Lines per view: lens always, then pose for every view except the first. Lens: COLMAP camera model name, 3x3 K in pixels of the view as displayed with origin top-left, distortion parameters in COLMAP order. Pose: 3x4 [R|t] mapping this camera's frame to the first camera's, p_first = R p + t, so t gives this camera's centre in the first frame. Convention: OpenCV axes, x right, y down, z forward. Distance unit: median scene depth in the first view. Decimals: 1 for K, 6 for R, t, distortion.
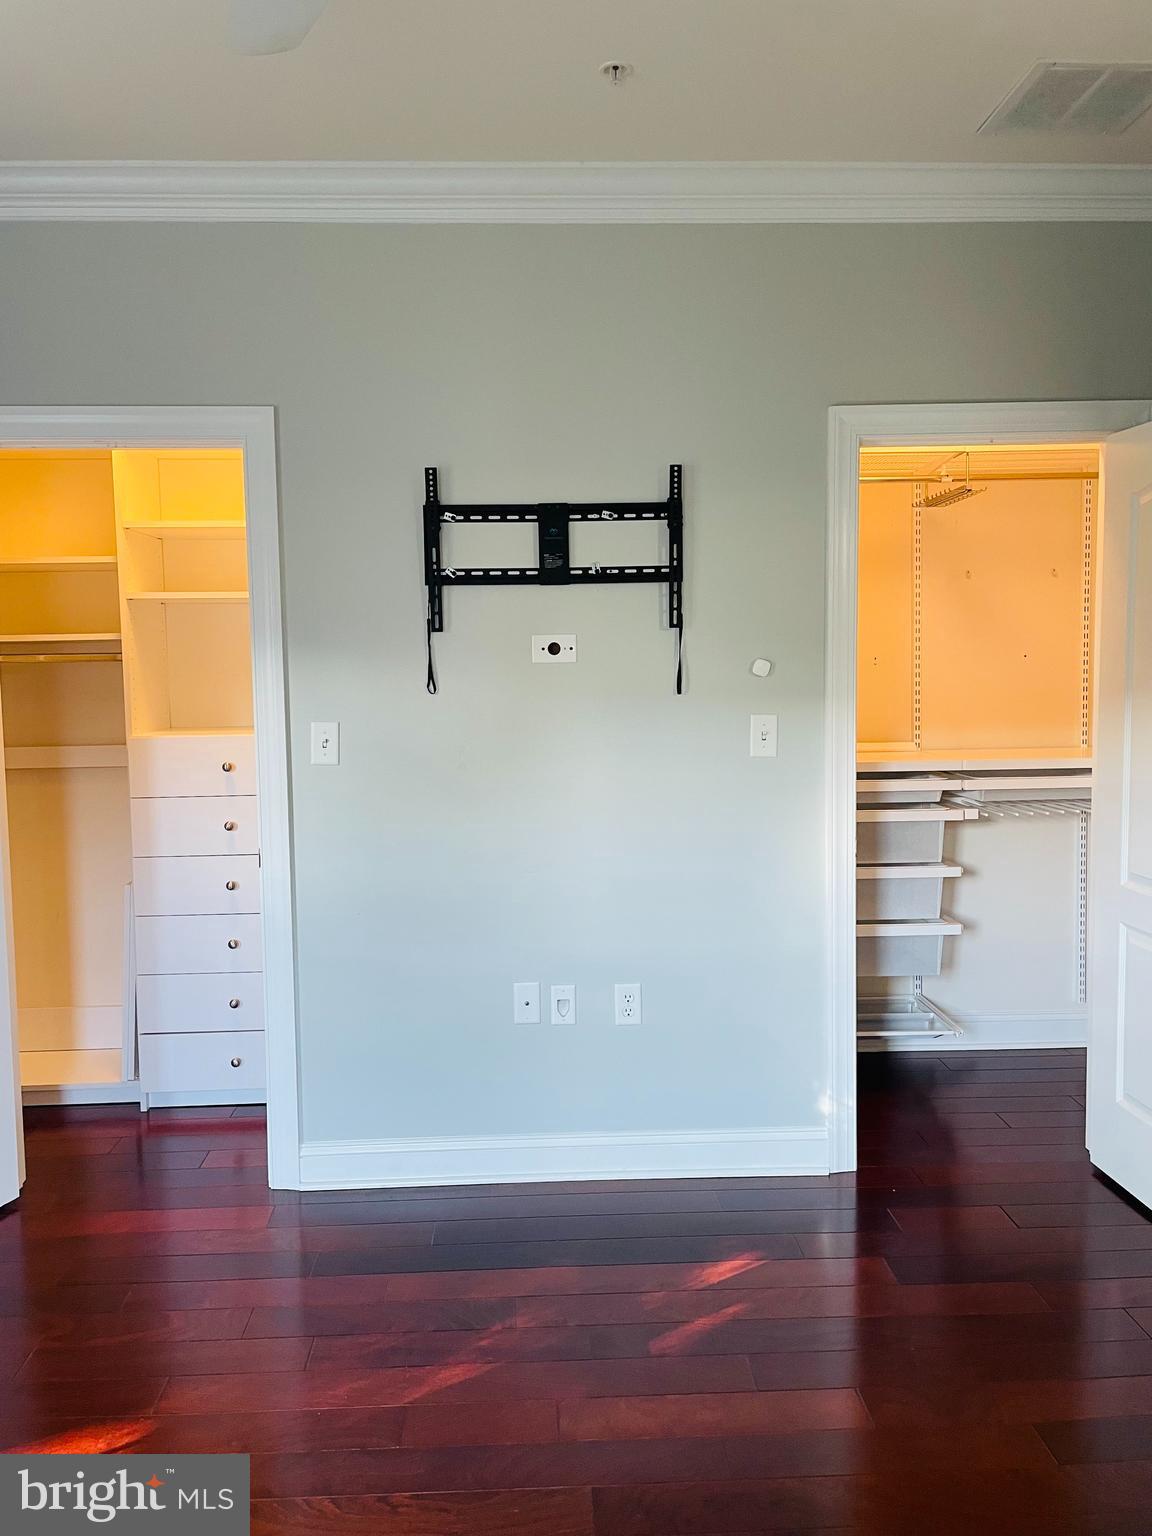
lens RADIAL K [[1181.9, 0, 576.5], [0, 1181.9, 761.8], [0, 0, 1]] dist [0.095440, -0.127351]
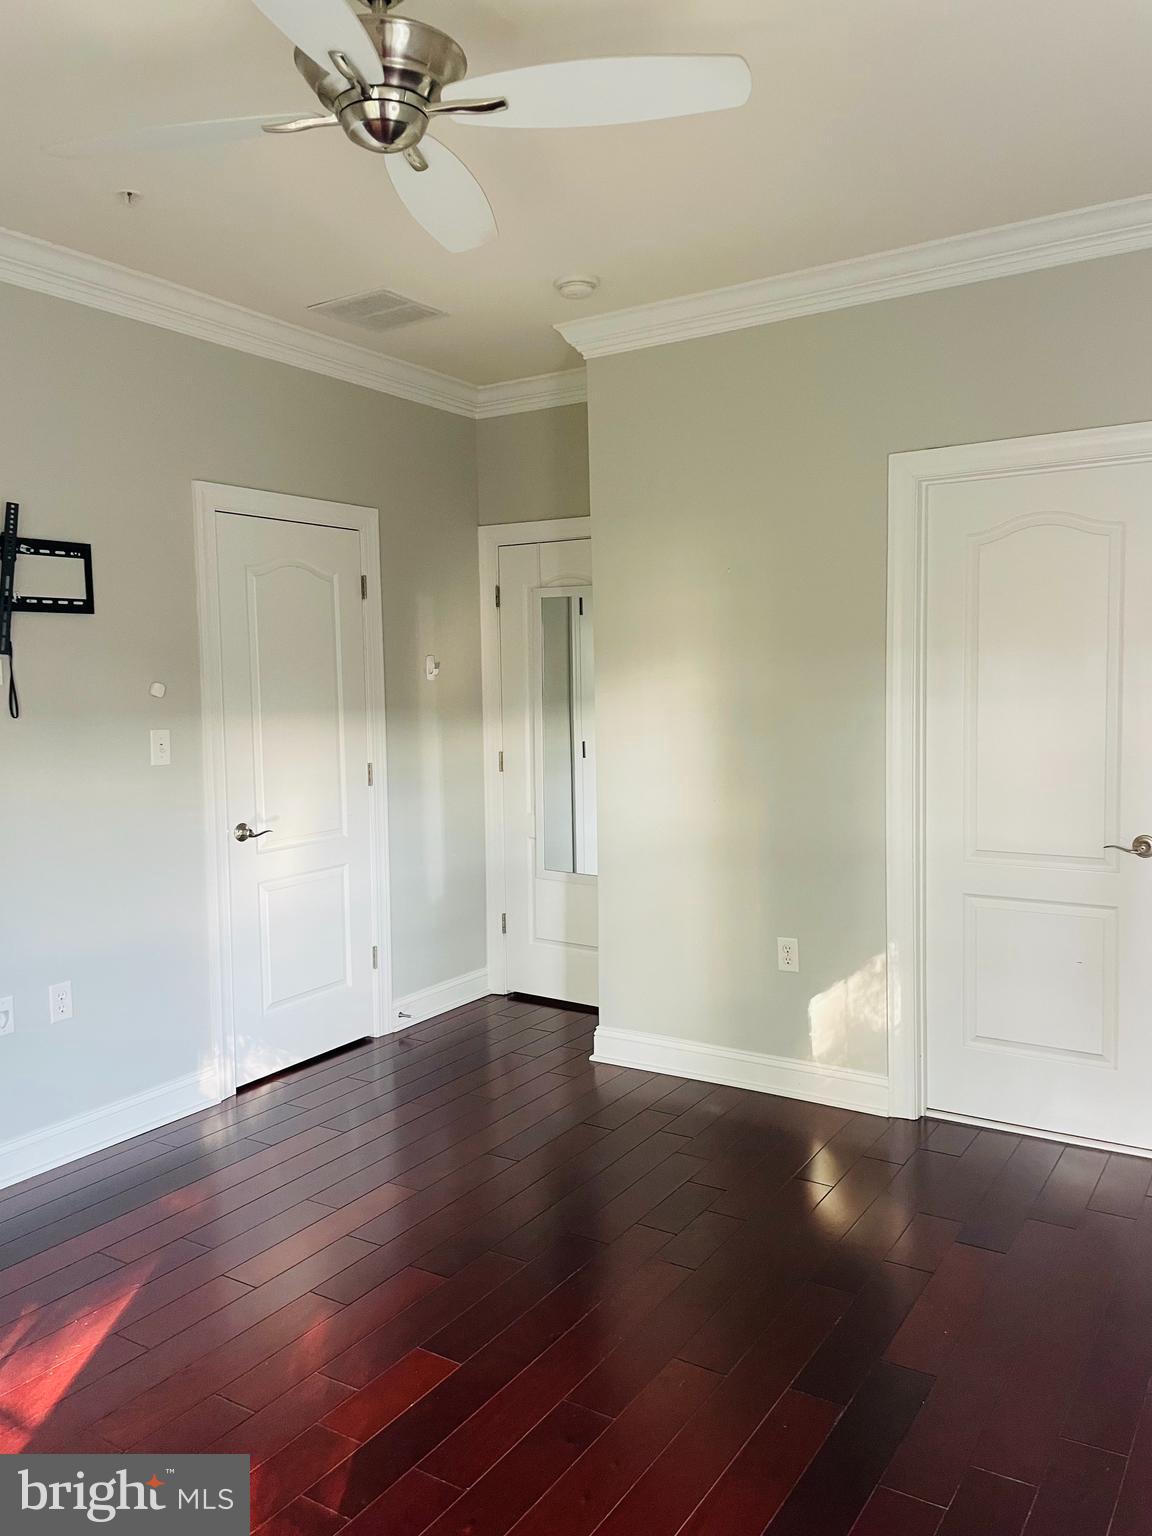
lens RADIAL K [[1181.9, 0, 583.1], [0, 1181.9, 766.8], [0, 0, 1]] dist [0.095440, -0.127351]
pose [[0.564357, -0.059742, 0.823366, -0.711913], [0.082121, 0.996494, 0.016016, 0.015883], [-0.821436, 0.058576, 0.567284, -0.027942]]
